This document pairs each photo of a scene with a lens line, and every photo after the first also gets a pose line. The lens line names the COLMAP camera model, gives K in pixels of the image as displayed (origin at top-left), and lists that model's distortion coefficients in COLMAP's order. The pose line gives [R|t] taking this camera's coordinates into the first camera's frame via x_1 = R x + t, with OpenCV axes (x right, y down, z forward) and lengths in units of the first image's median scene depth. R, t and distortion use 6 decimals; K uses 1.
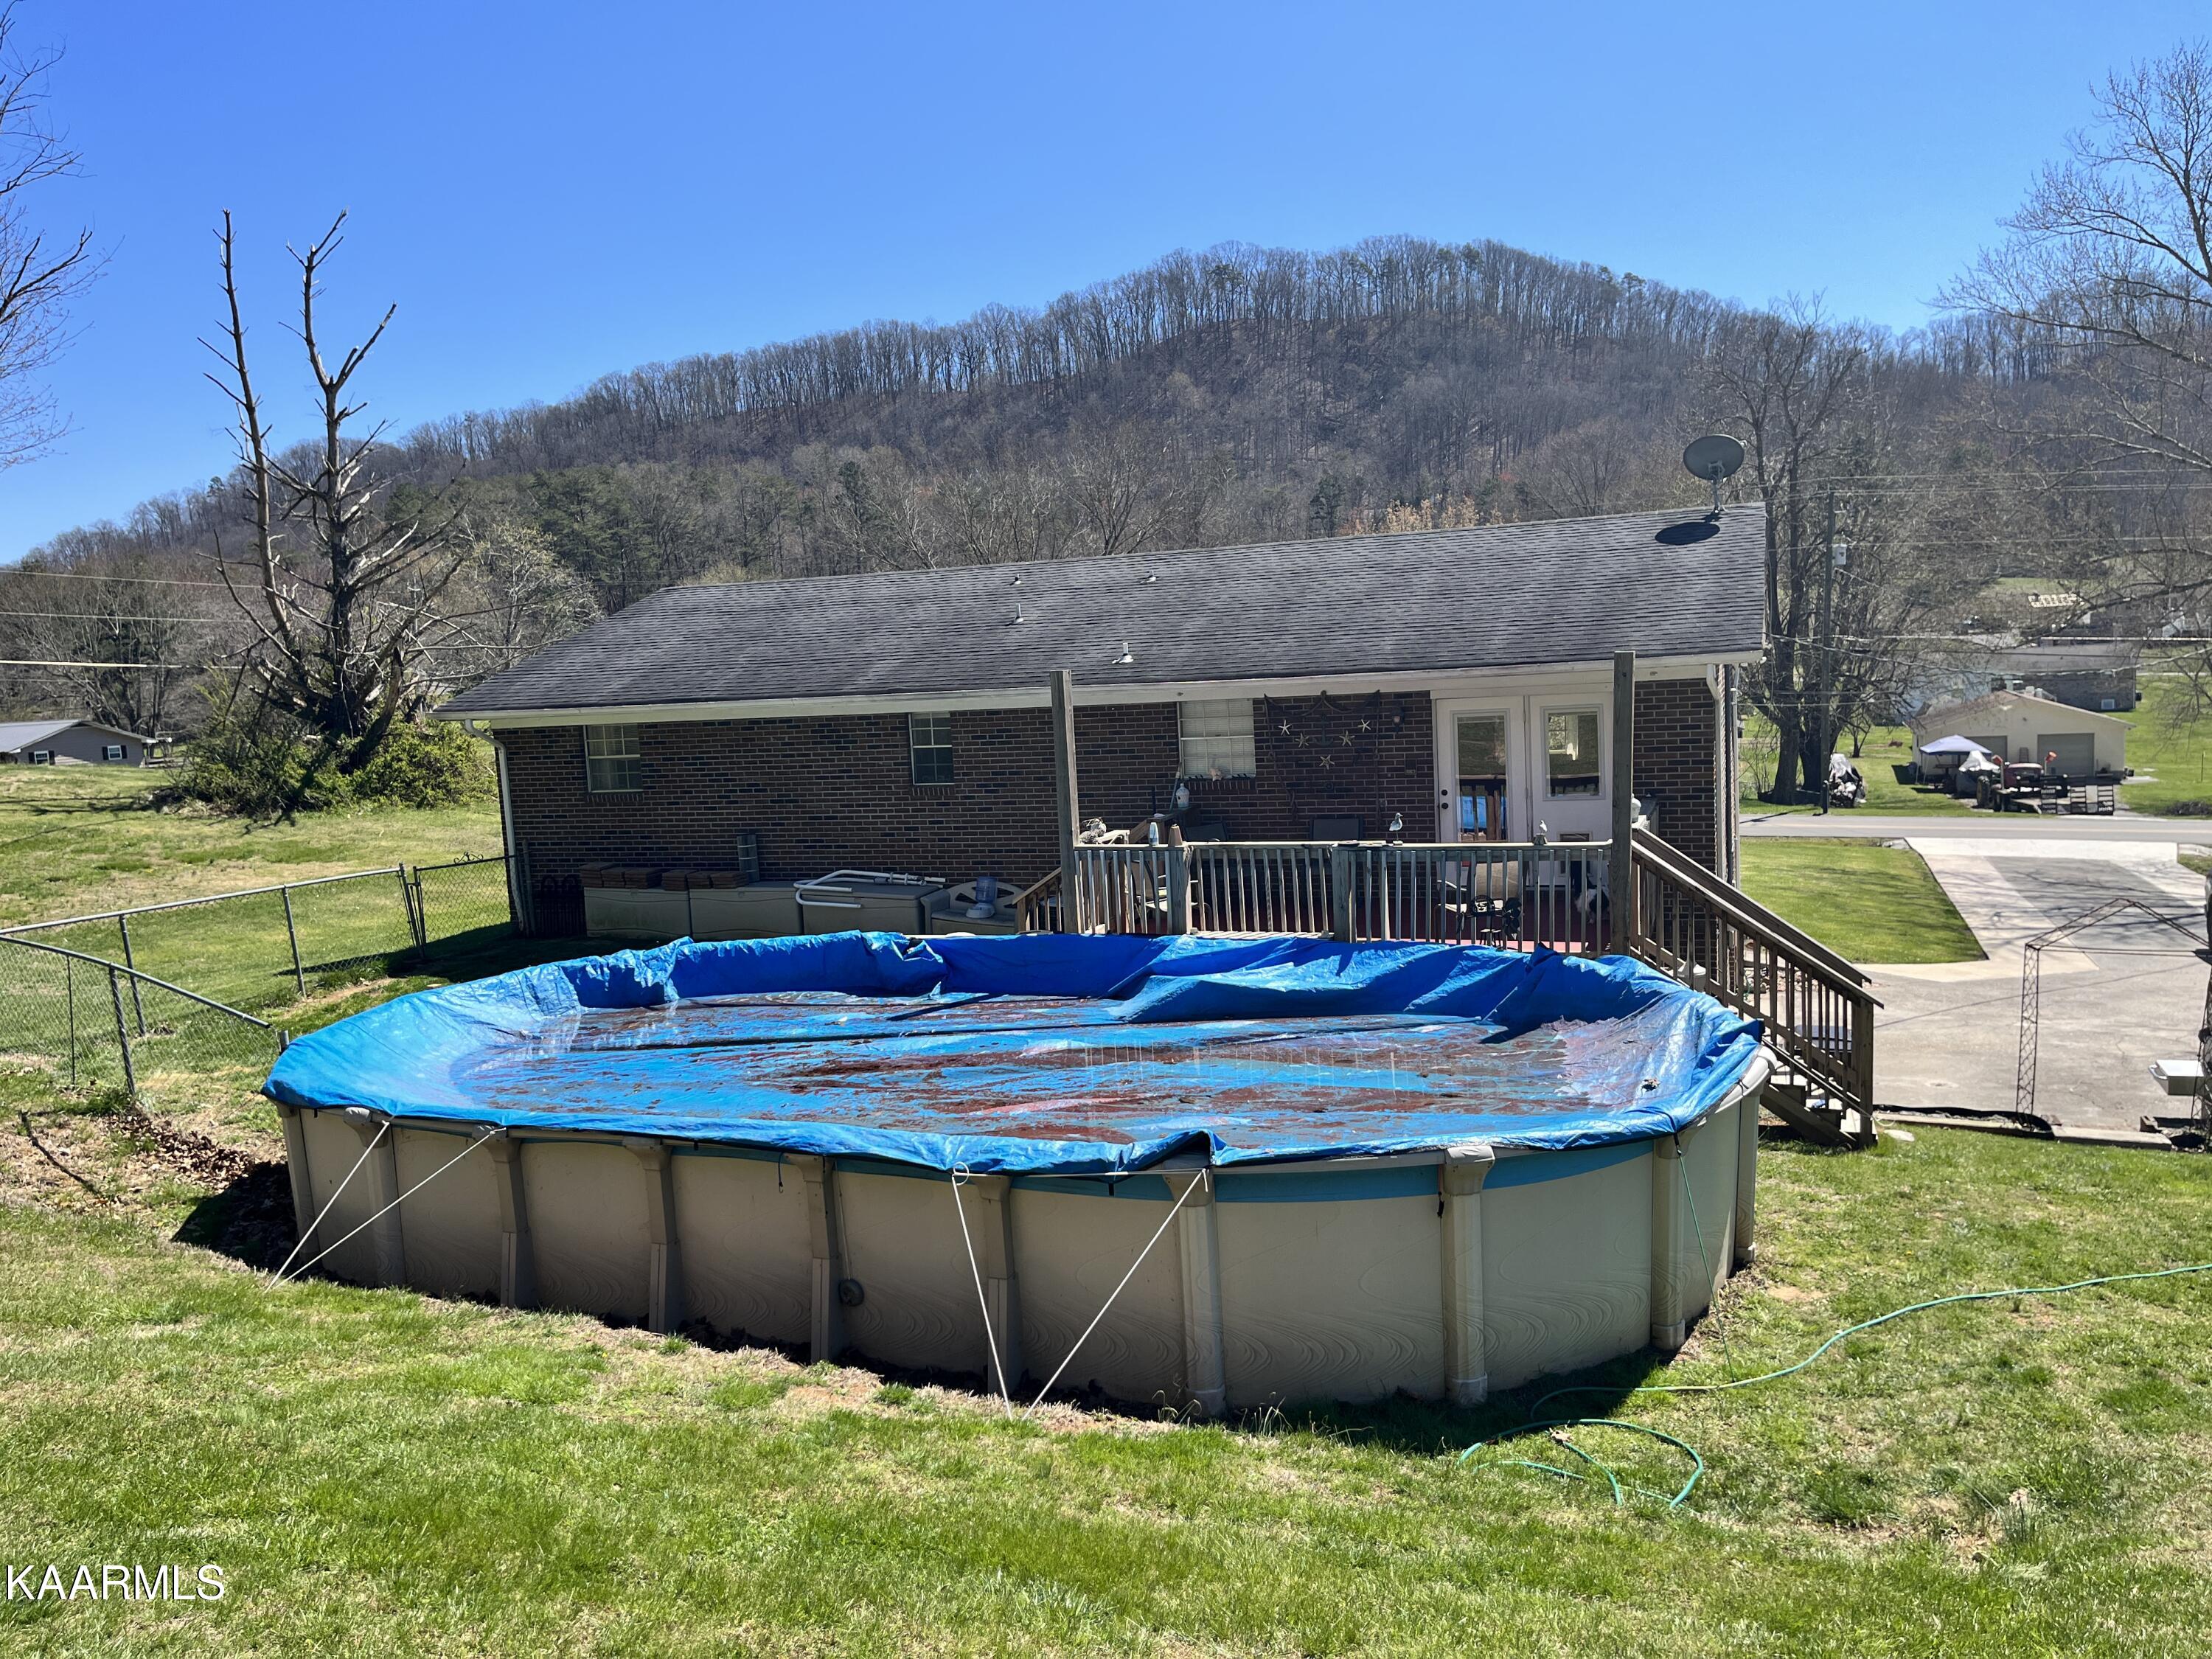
lens RADIAL K [[1636.5, 0, 1113.0], [0, 1636.5, 841.6], [0, 0, 1]] dist [0.063254, -0.064237]
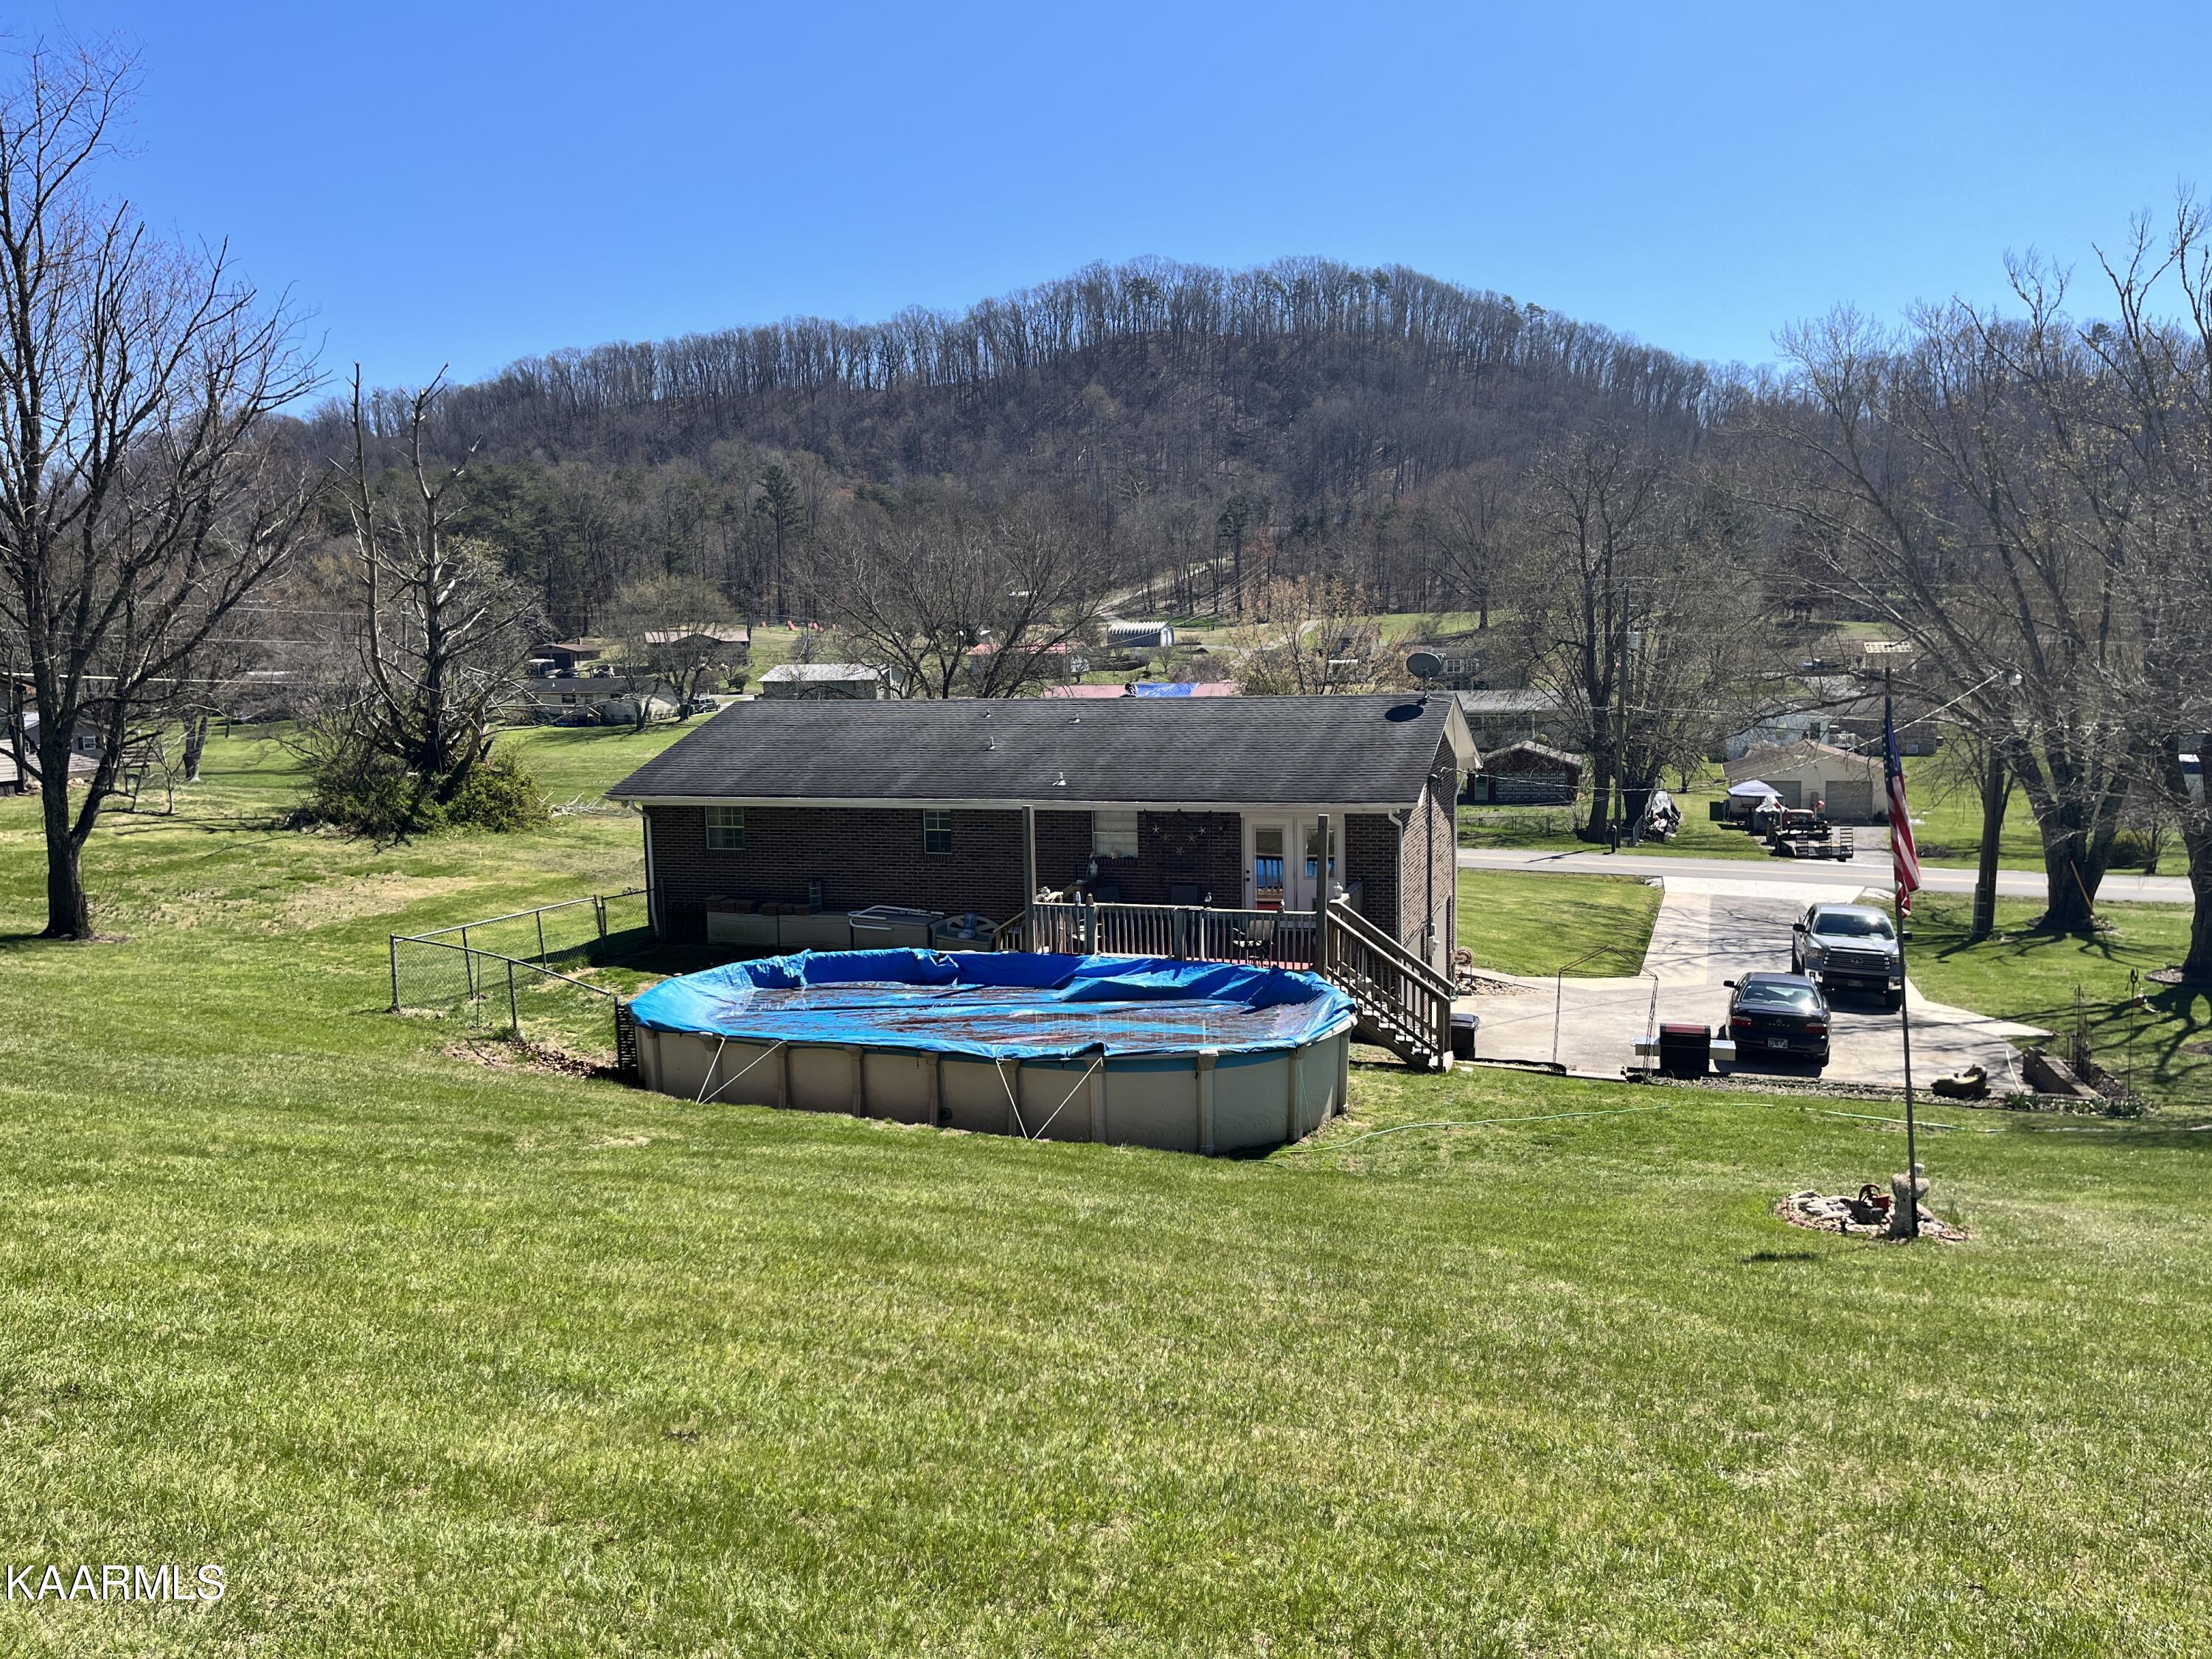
lens RADIAL K [[1659.5, 0, 1108.6], [0, 1659.5, 837.0], [0, 0, 1]] dist [0.064599, -0.079533]
pose [[0.998116, 0.025886, 0.055628, -0.017717], [-0.025928, 0.999664, 0.000034, -0.028968], [-0.055608, -0.001476, 0.998452, -0.327607]]
